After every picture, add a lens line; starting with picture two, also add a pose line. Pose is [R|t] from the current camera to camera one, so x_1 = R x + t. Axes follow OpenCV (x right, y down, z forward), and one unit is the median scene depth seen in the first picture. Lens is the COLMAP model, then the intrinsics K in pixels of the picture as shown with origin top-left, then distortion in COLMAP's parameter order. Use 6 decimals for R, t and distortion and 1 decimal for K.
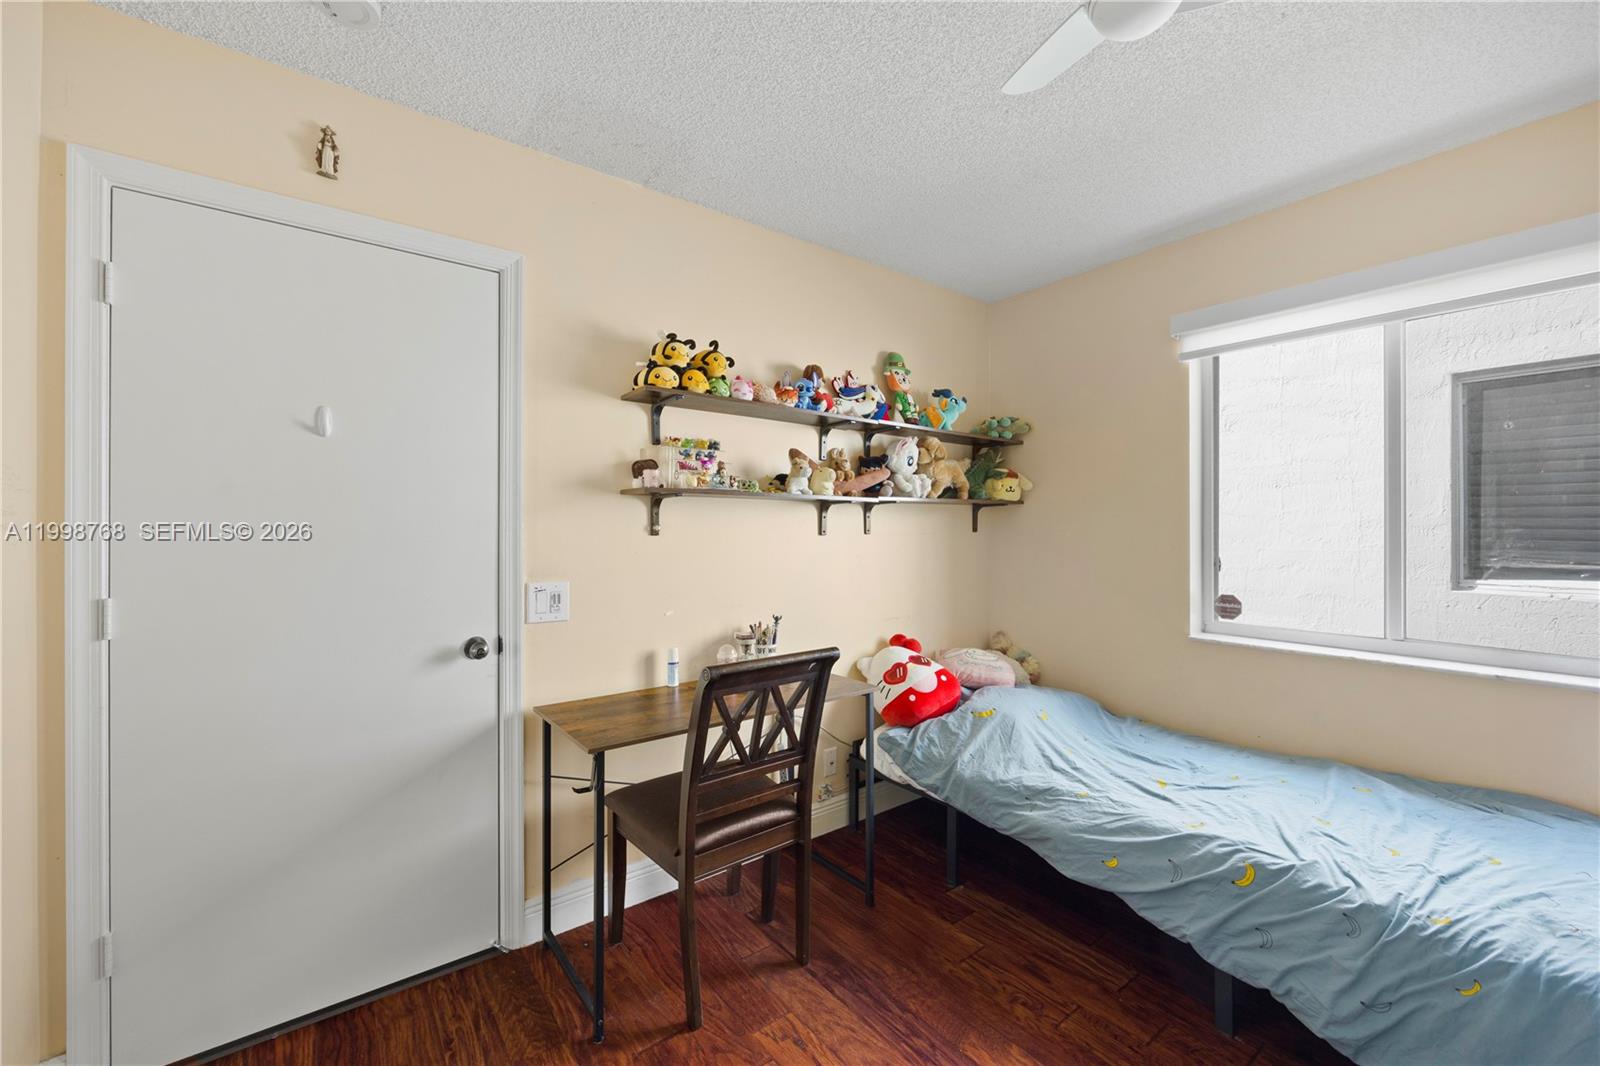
lens RADIAL K [[658.4, 0, 805.5], [0, 658.4, 522.3], [0, 0, 1]] dist [-0.000123, -0.000427]
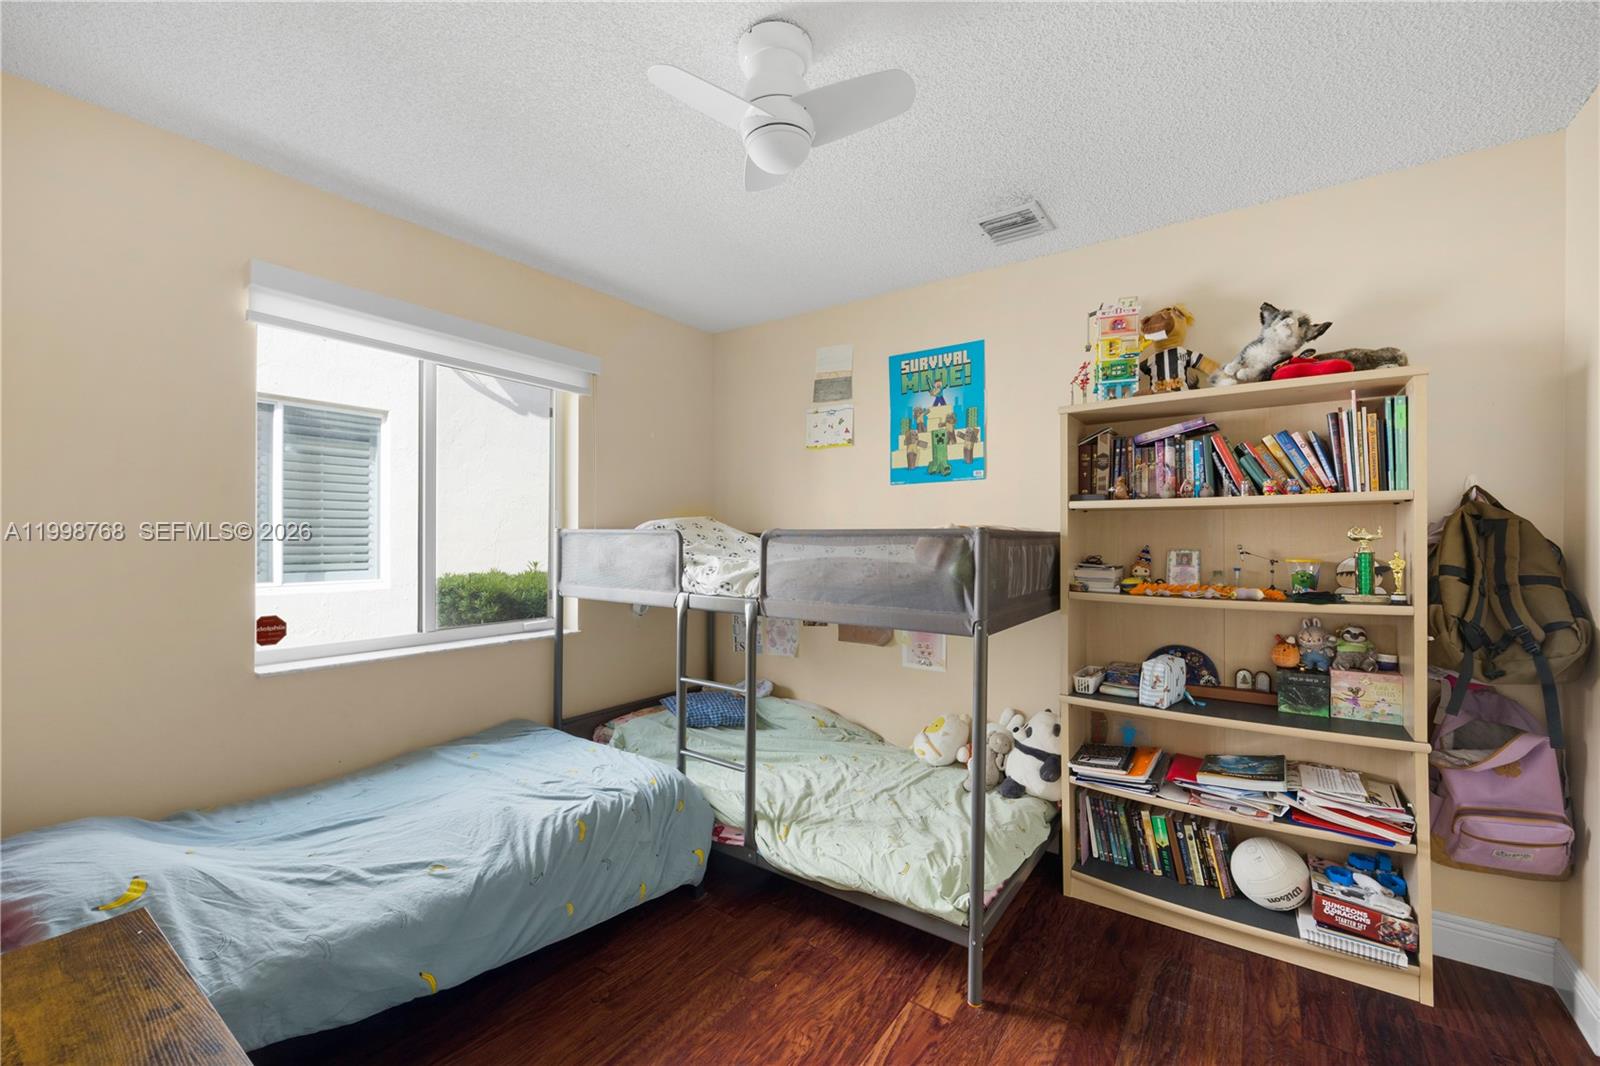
lens RADIAL K [[658.4, 0, 802.7], [0, 658.4, 534.6], [0, 0, 1]] dist [-0.000123, -0.000427]
pose [[-0.292442, -0.001396, 0.956282, -0.409049], [-0.007941, 0.999968, -0.000969, 0.002706], [-0.956250, -0.007877, -0.292443, 0.691914]]
